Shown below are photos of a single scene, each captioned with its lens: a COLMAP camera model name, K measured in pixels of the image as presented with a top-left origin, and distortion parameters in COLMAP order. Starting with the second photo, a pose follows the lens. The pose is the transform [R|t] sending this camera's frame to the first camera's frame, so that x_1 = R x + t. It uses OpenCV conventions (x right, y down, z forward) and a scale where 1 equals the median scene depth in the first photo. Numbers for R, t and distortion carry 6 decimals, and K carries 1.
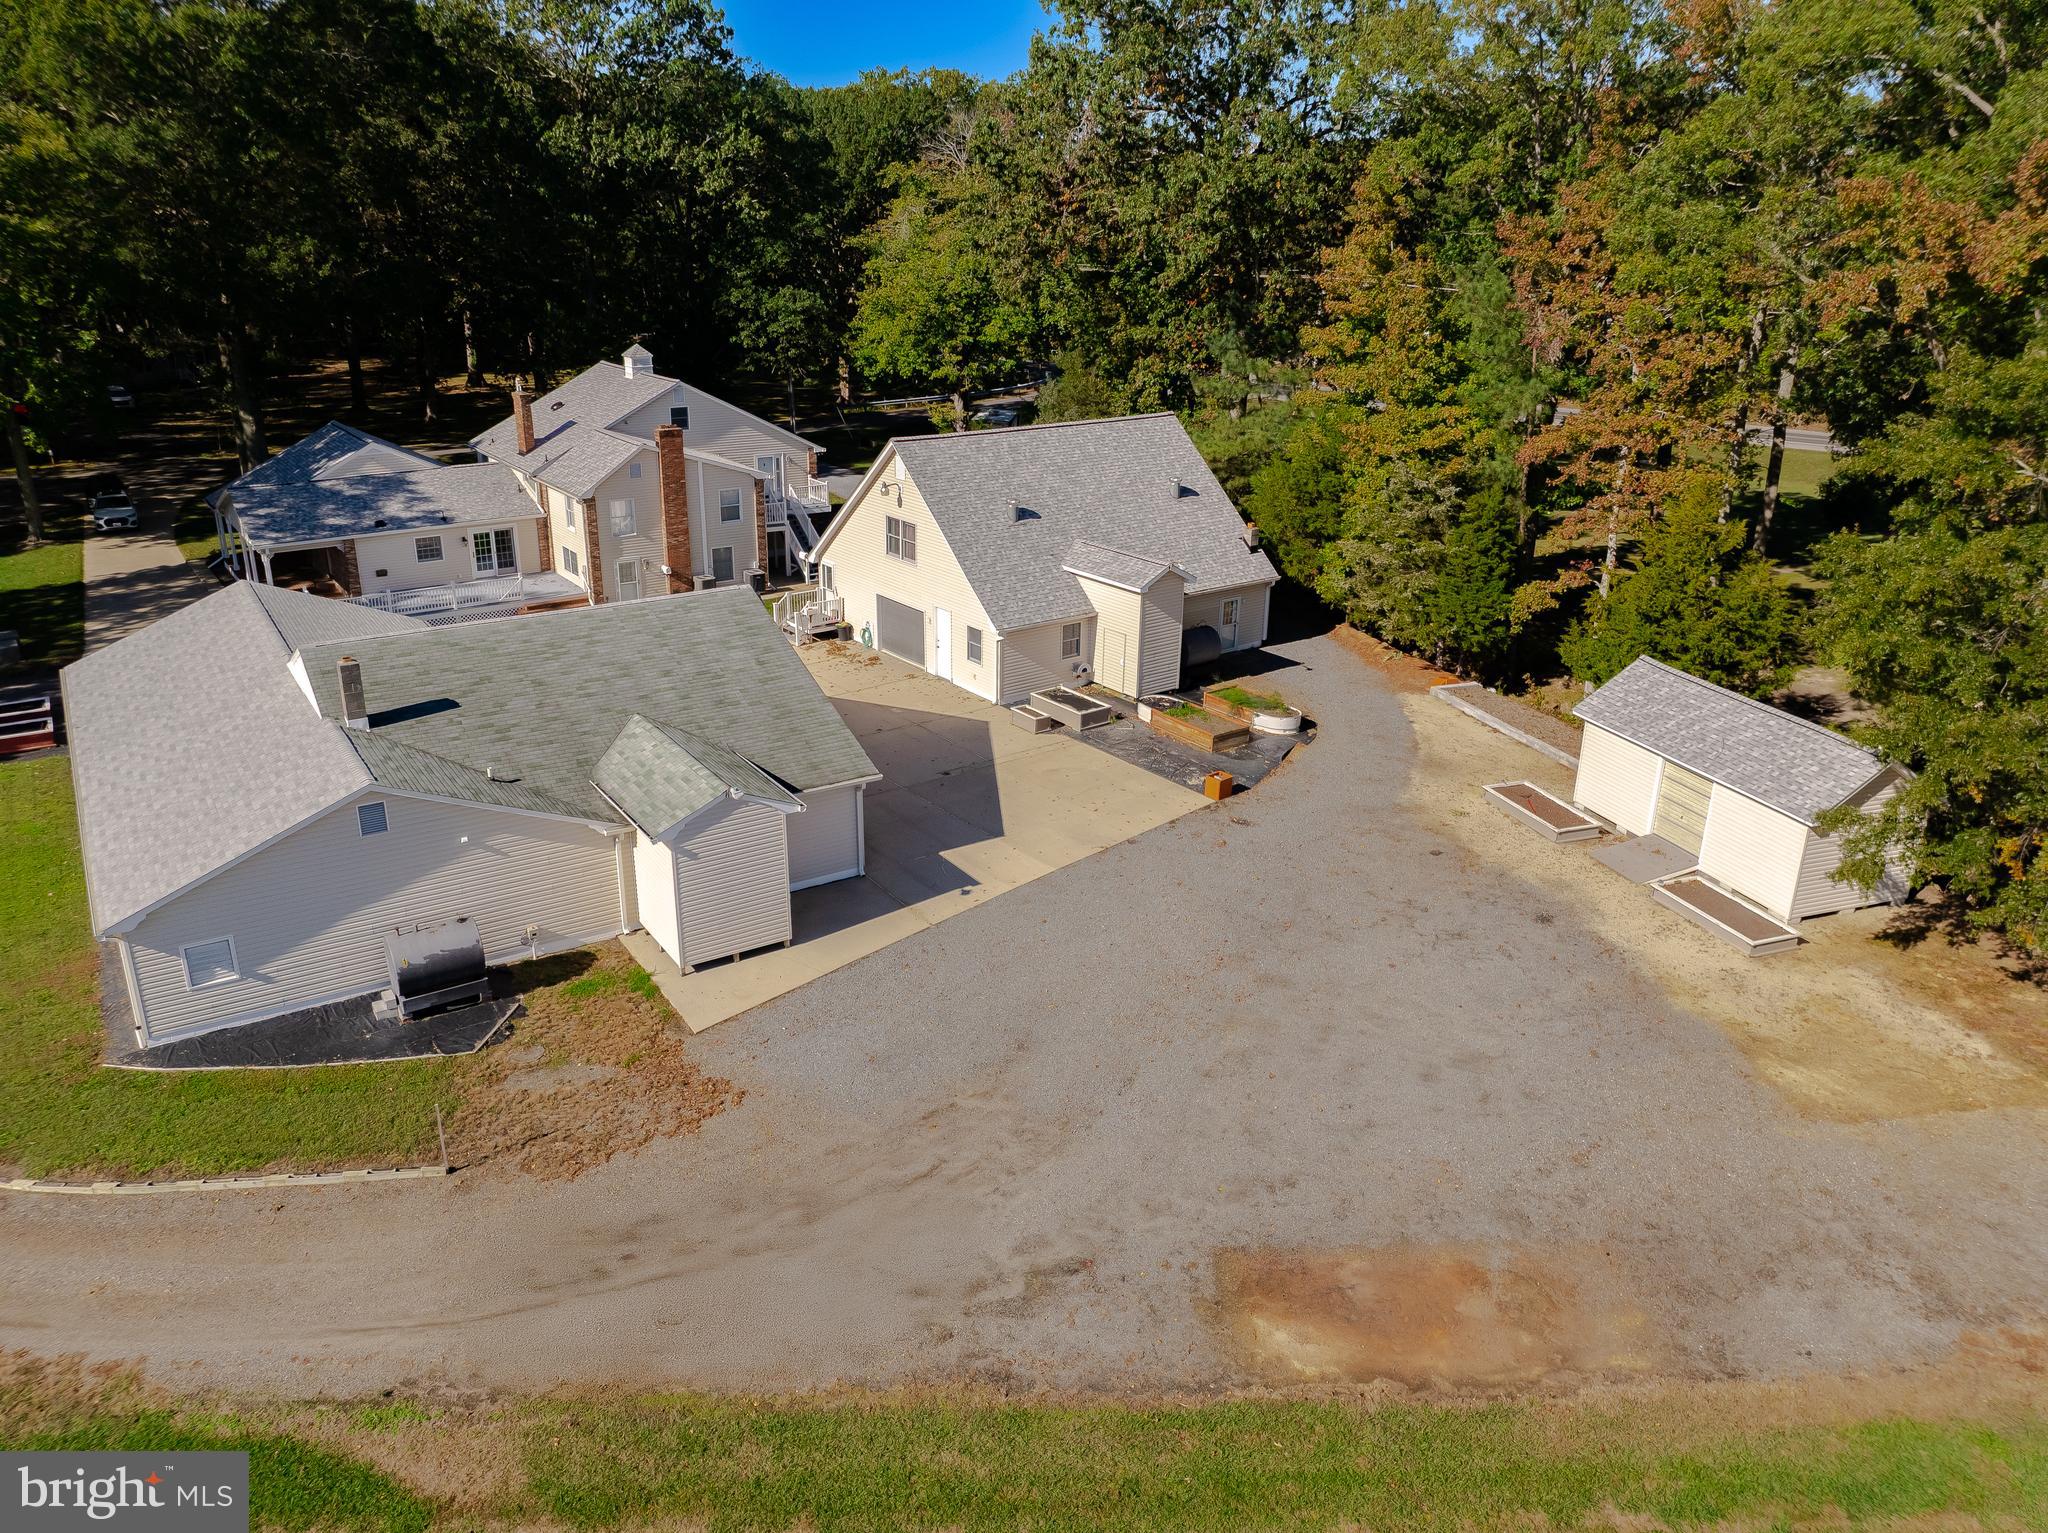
lens RADIAL K [[1447.4, 0, 1024.0], [0, 1447.4, 766.5], [0, 0, 1]] dist [-0.032379, 0.001025]
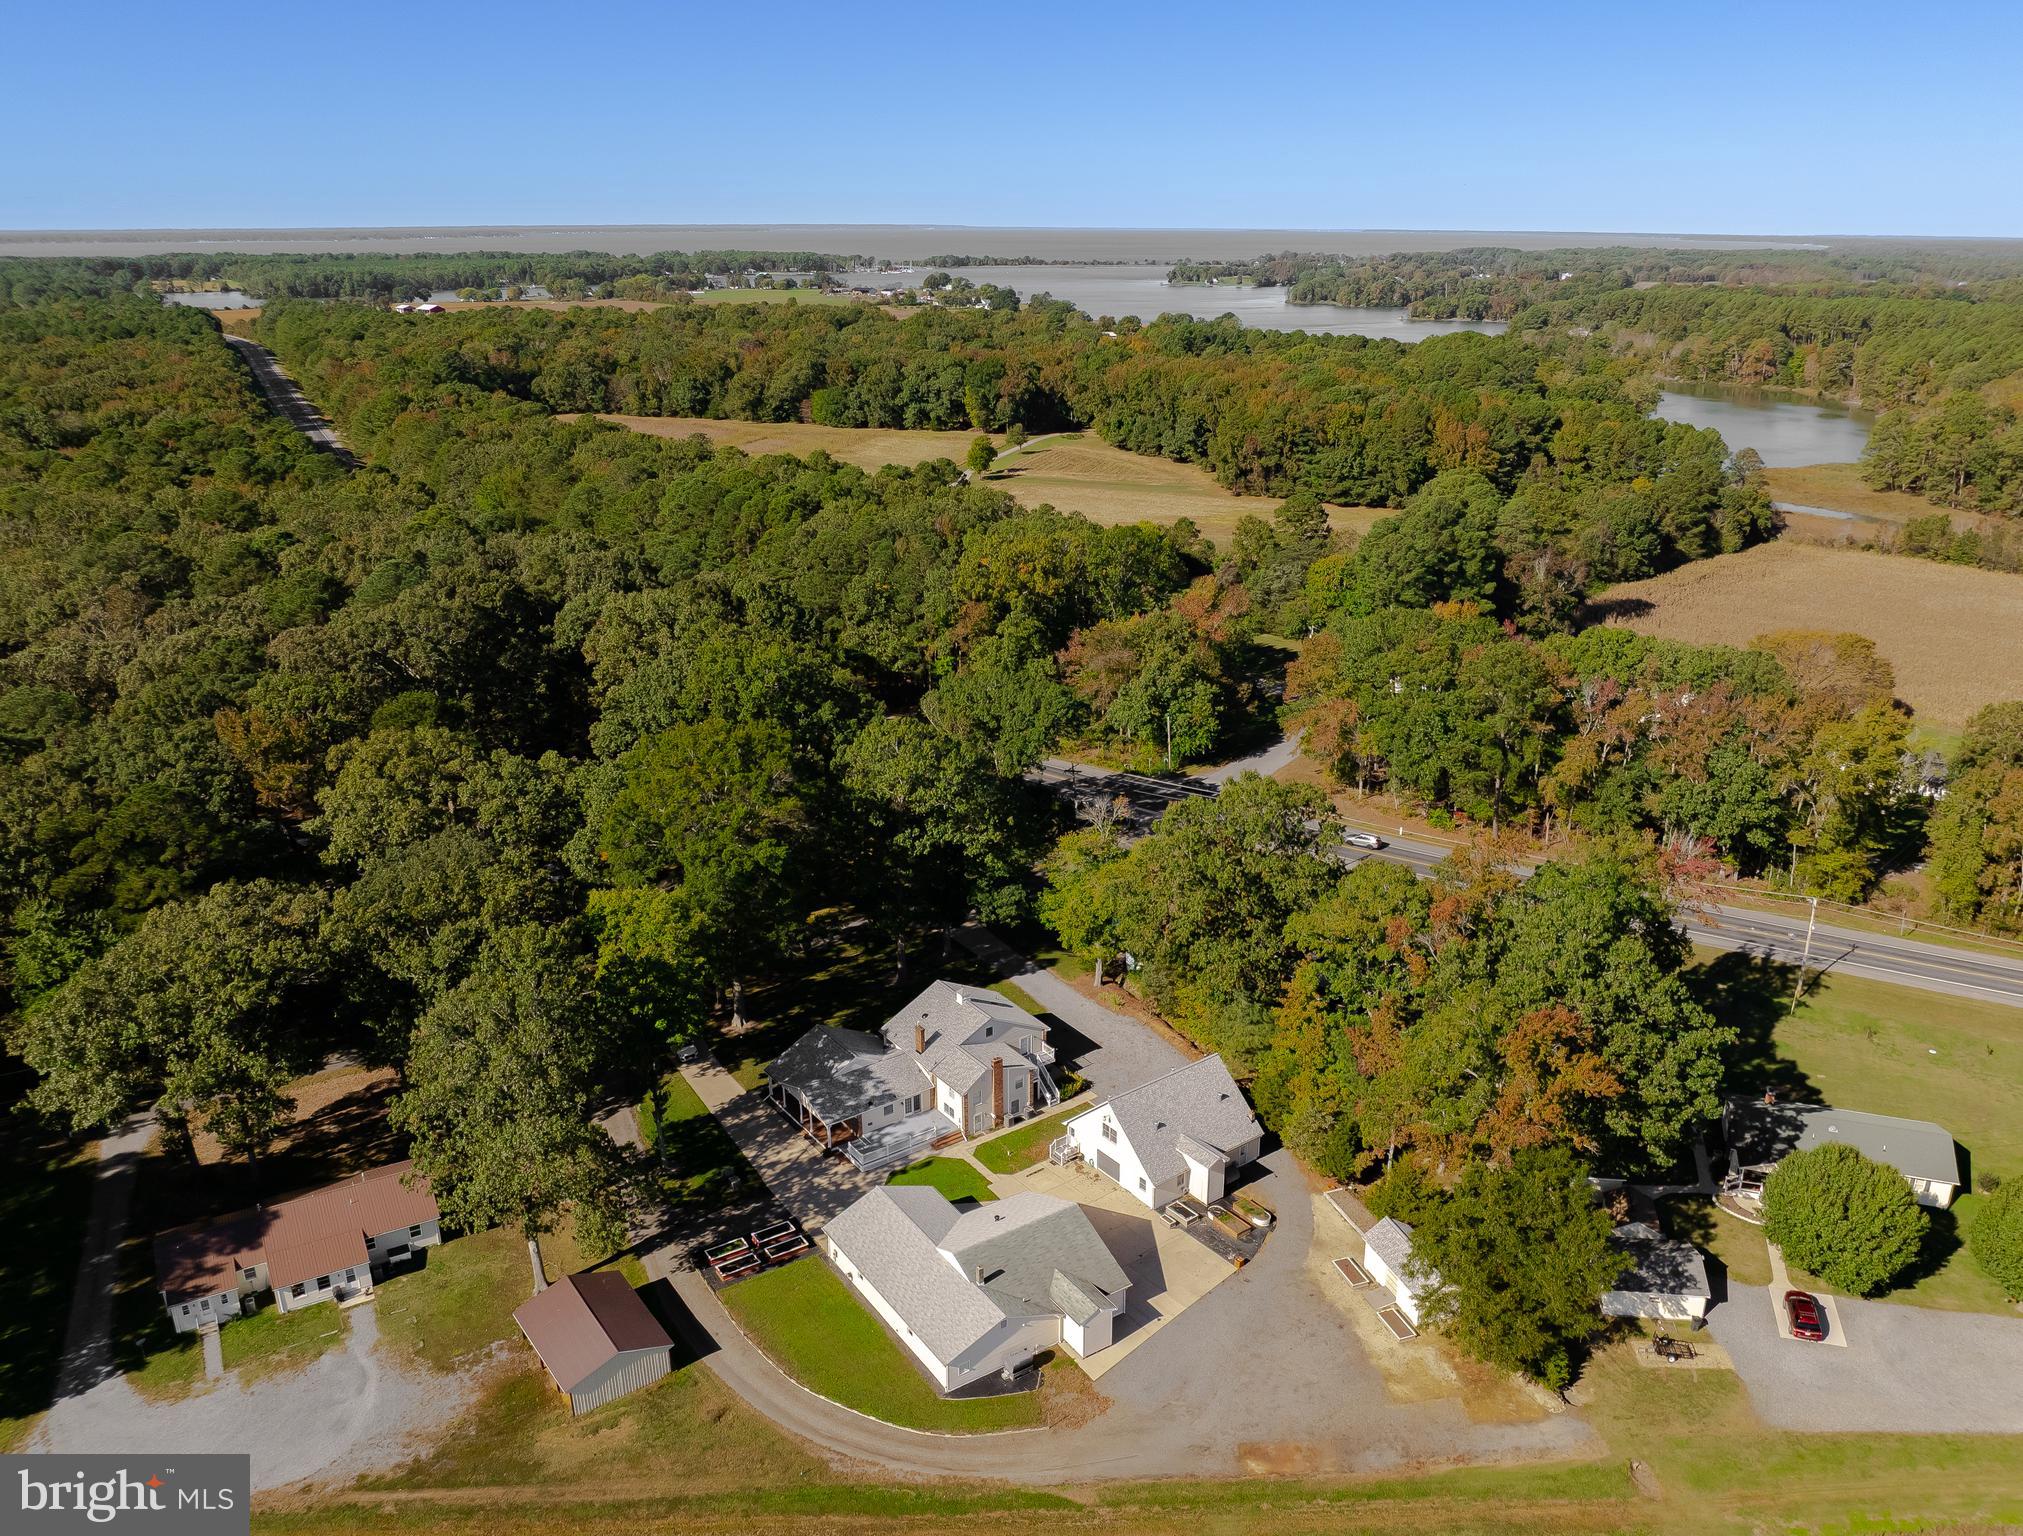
lens RADIAL K [[1521.4, 0, 1063.7], [0, 1521.4, 799.8], [0, 0, 1]] dist [-0.037002, 0.009263]
pose [[0.999758, -0.017299, 0.013615, -0.190911], [0.017399, 0.999822, -0.007247, -0.715690], [-0.013487, 0.007482, 0.999881, -1.609280]]
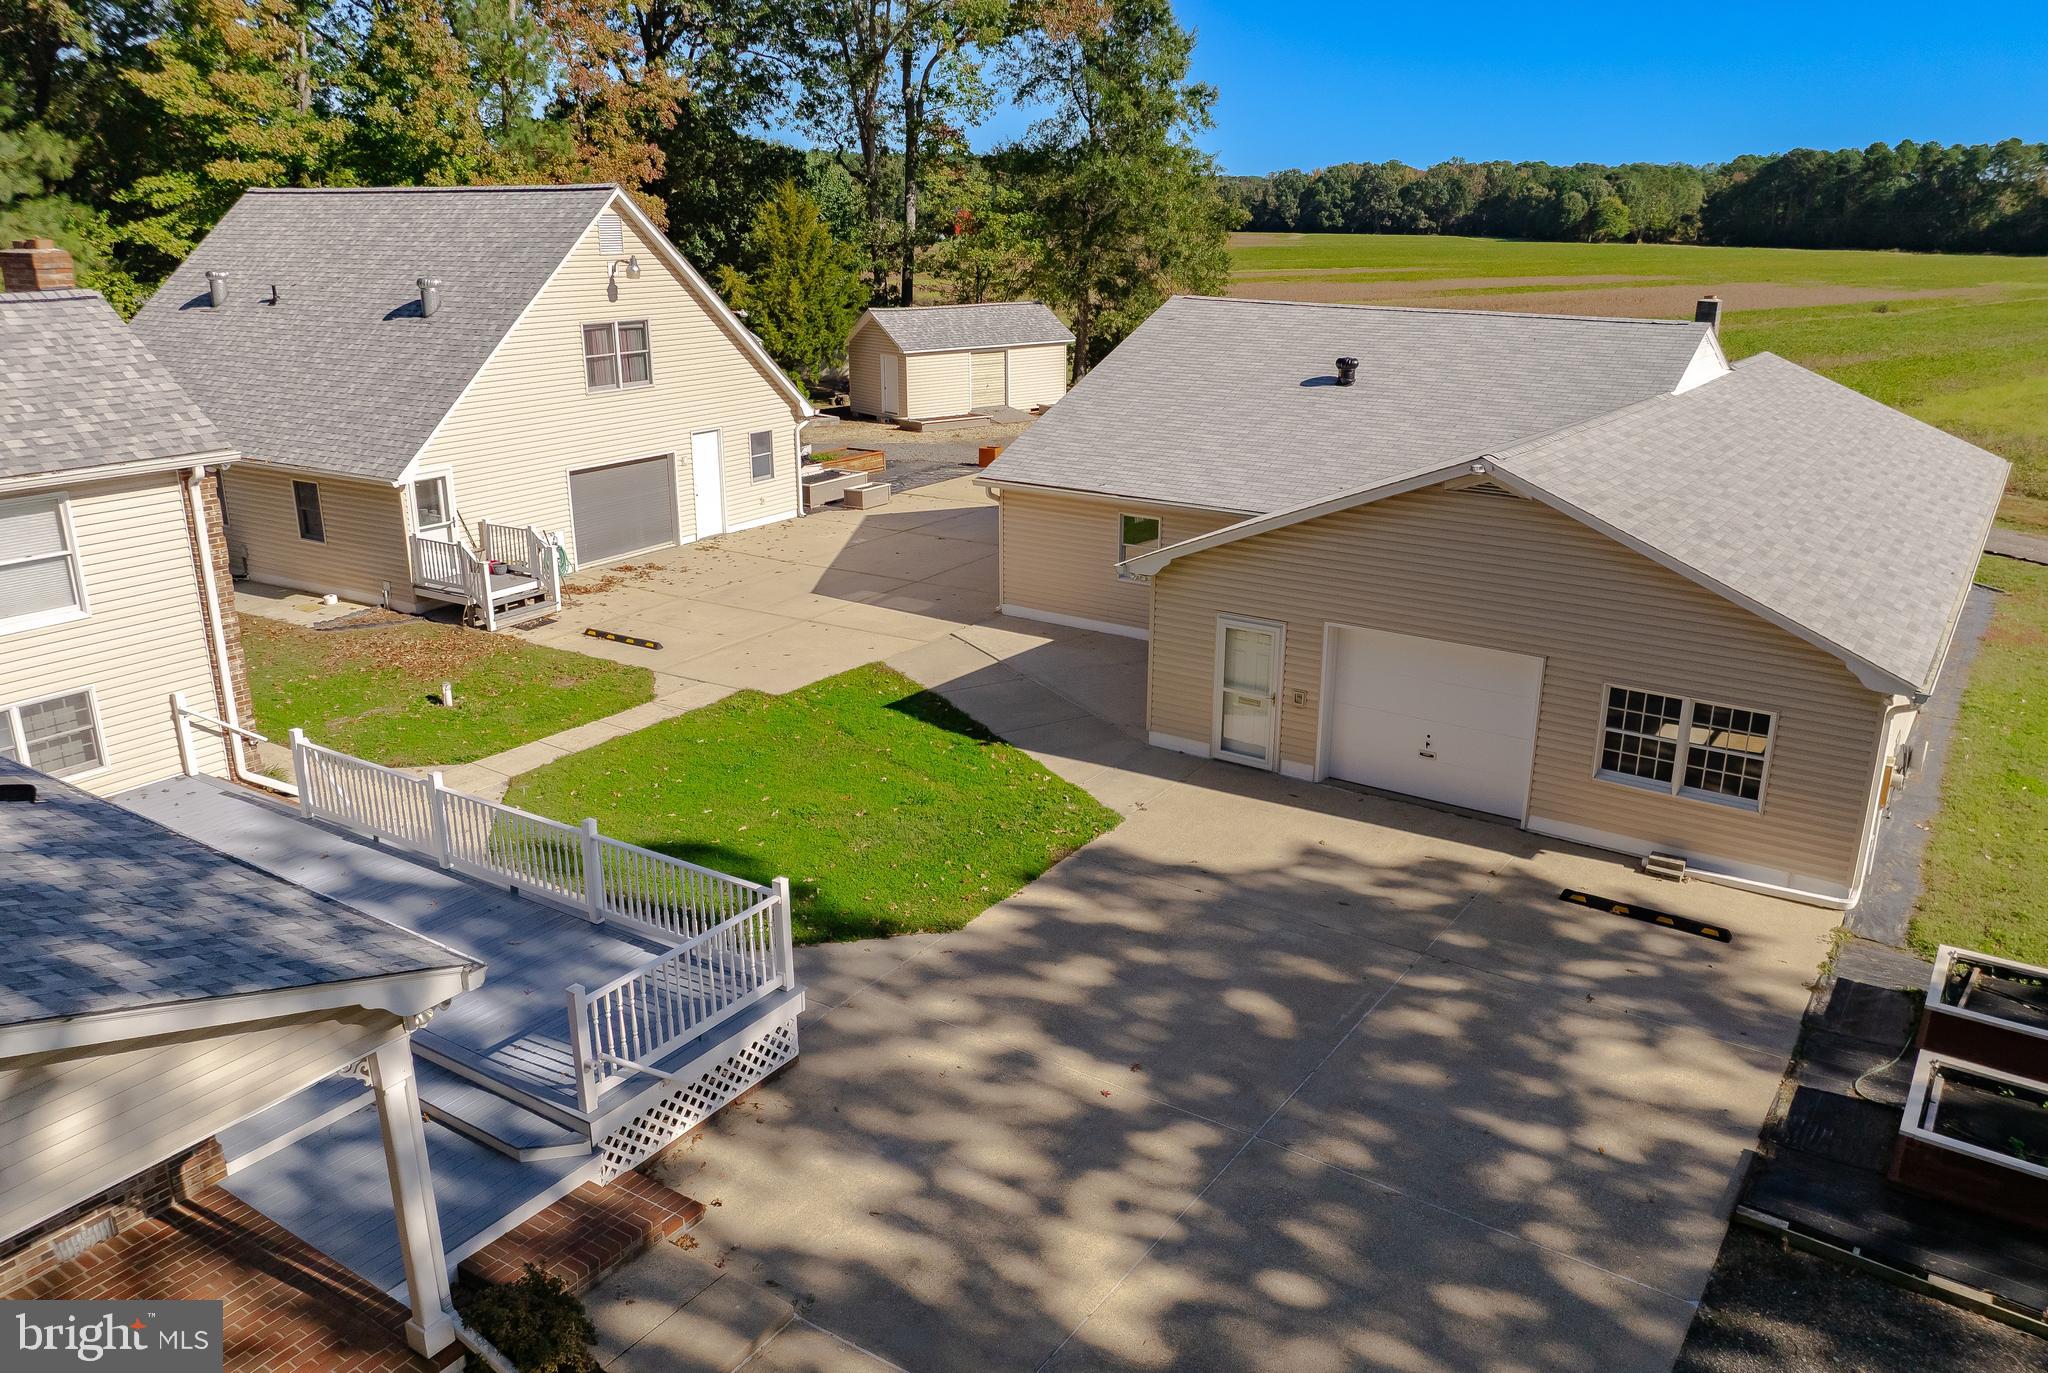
lens RADIAL K [[1502.6, 0, 1024.0], [0, 1502.6, 686.5], [0, 0, 1]] dist [-0.000396, -0.000775]
pose [[-0.371524, -0.291523, 0.881467, -0.757979], [0.319282, 0.851397, 0.416151, -0.249529], [-0.871796, 0.436047, -0.223236, 1.061887]]
